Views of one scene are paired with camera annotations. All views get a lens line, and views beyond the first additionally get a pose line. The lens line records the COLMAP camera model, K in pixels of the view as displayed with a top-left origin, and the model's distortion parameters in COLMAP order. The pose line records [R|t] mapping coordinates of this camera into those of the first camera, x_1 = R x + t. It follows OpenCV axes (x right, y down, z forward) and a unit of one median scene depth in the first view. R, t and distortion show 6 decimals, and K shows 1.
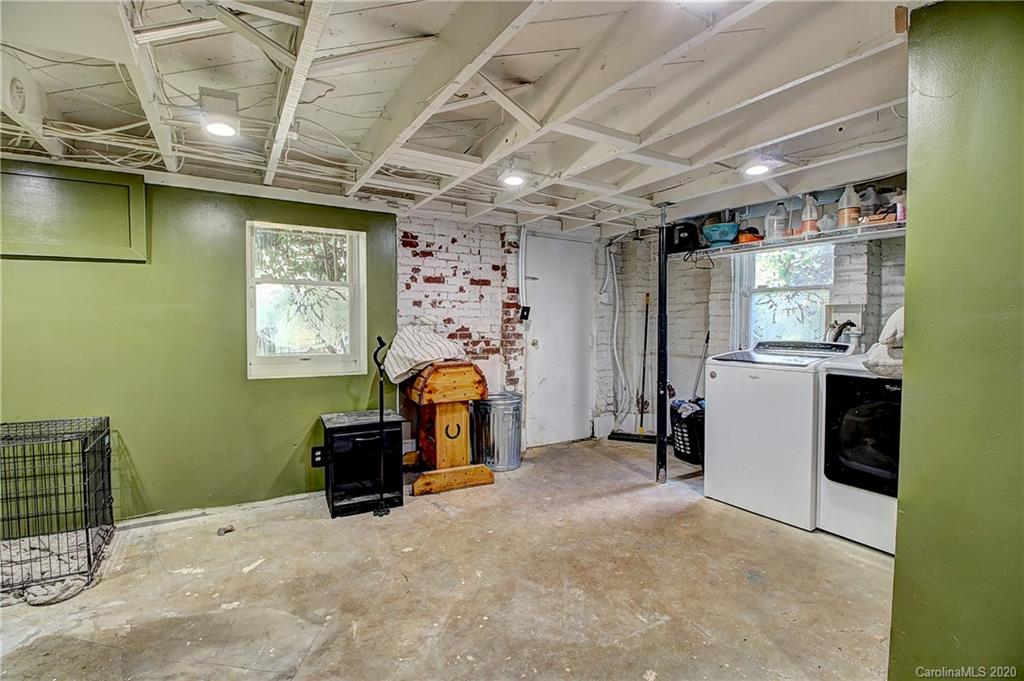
lens RADIAL K [[477.8, 0, 512.0], [0, 477.8, 340.5], [0, 0, 1]] dist [-0.037912, -0.000908]
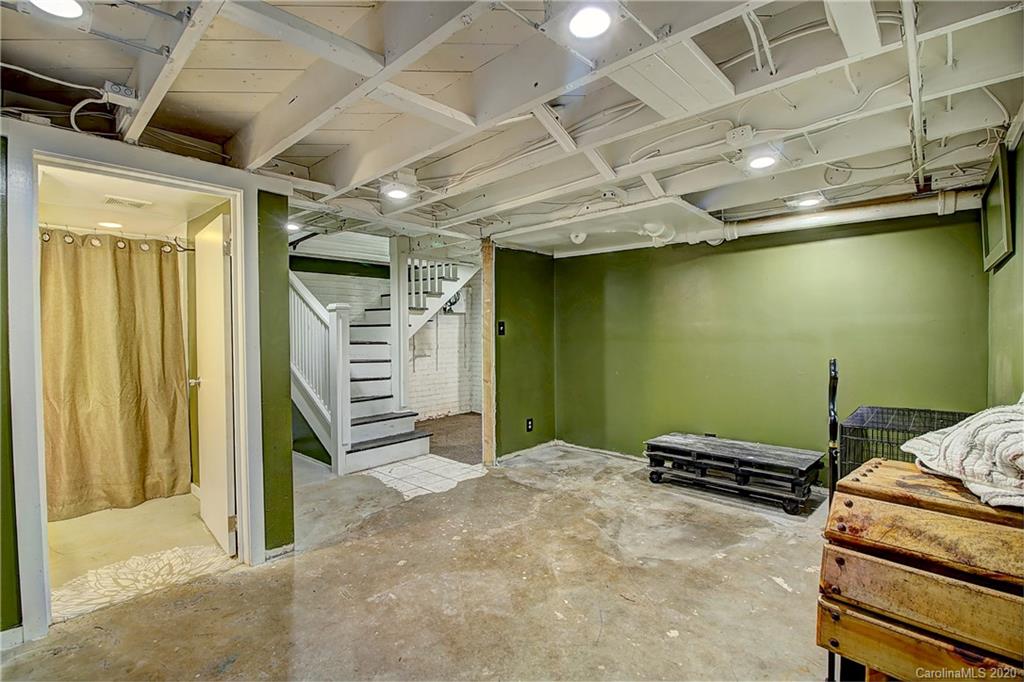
lens RADIAL K [[477.8, 0, 512.0], [0, 477.8, 341.0], [0, 0, 1]] dist [-0.037912, -0.000908]
pose [[-0.963469, 0.009711, -0.267643, 0.285427], [-0.003991, 0.998711, 0.050603, -0.081731], [0.267789, 0.049823, -0.962188, 2.058404]]
